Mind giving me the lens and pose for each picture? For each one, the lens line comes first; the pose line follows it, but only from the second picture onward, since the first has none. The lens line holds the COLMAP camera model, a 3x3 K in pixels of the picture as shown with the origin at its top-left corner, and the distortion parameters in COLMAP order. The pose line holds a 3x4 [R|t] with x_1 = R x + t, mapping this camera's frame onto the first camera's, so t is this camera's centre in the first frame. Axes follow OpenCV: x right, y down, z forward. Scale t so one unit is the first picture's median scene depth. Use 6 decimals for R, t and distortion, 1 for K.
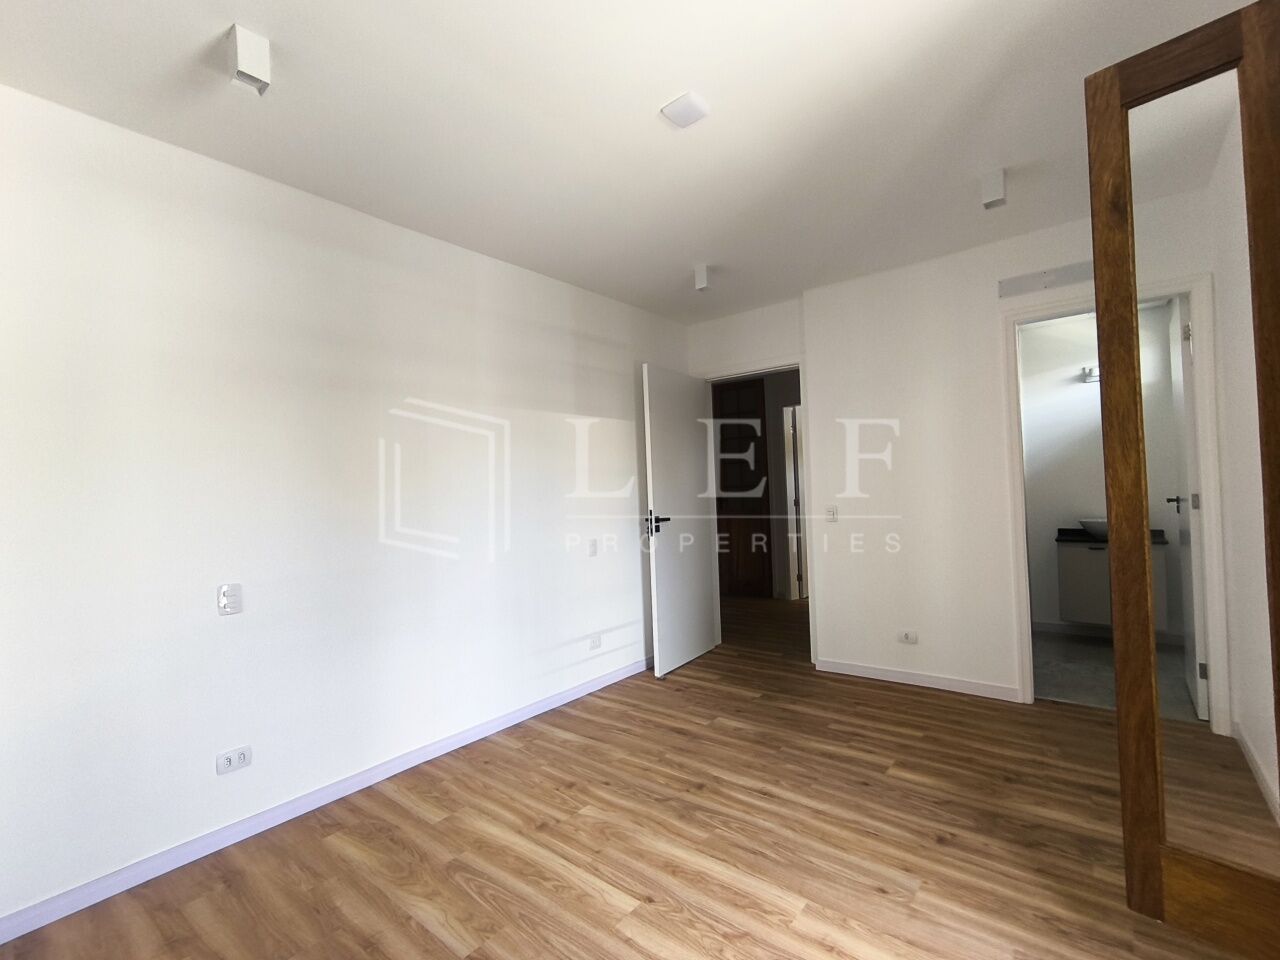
lens RADIAL K [[584.8, 0, 640.7], [0, 584.8, 481.5], [0, 0, 1]] dist [0.000305, -0.000005]
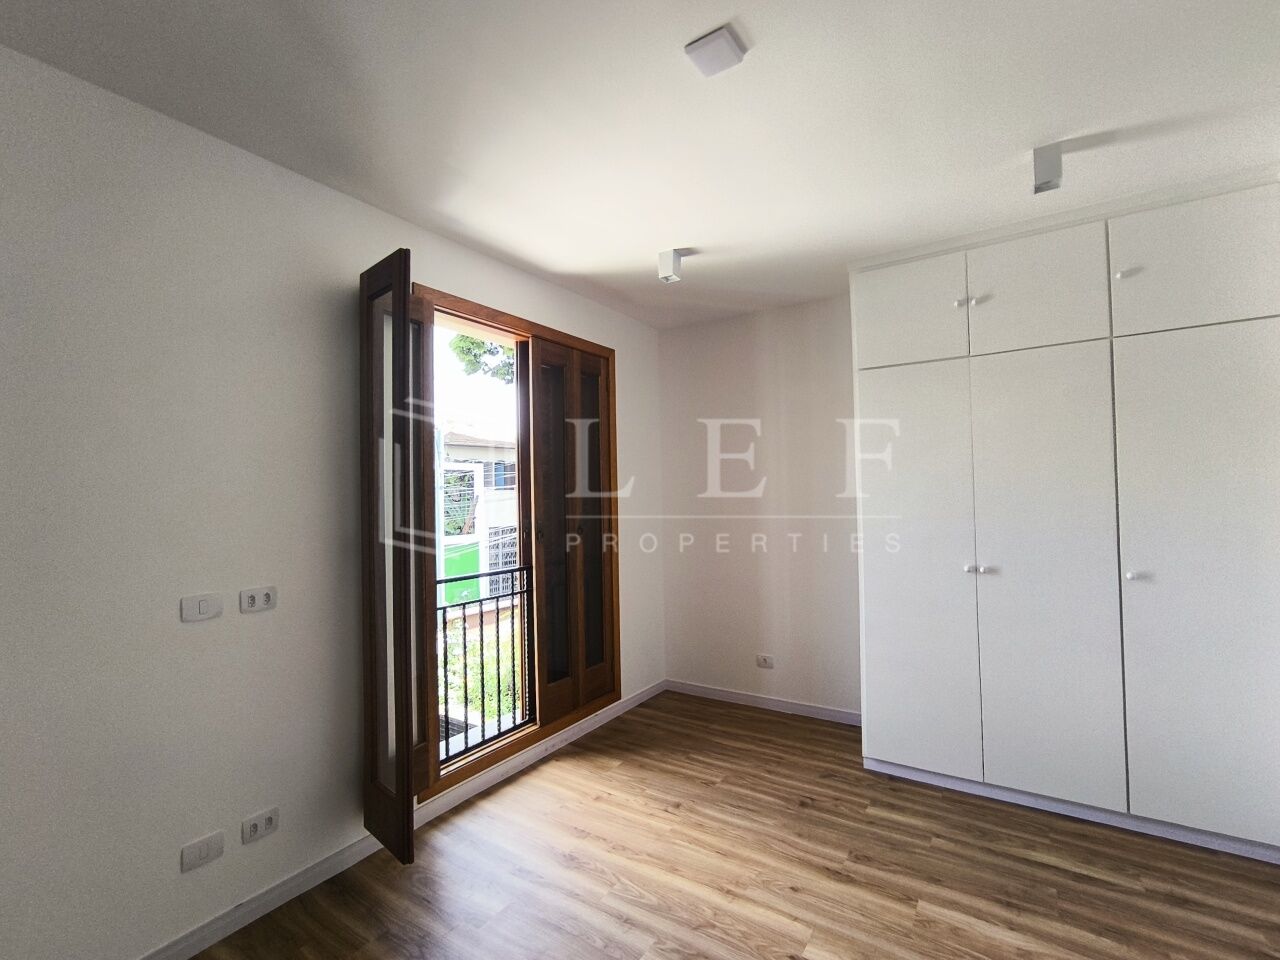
lens RADIAL K [[584.8, 0, 637.8], [0, 584.8, 479.4], [0, 0, 1]] dist [0.000305, -0.000005]
pose [[-0.992617, 0.055888, -0.107646, 0.352901], [0.060874, 0.997193, -0.043600, -0.057568], [0.104907, -0.049831, -0.993233, 2.089061]]
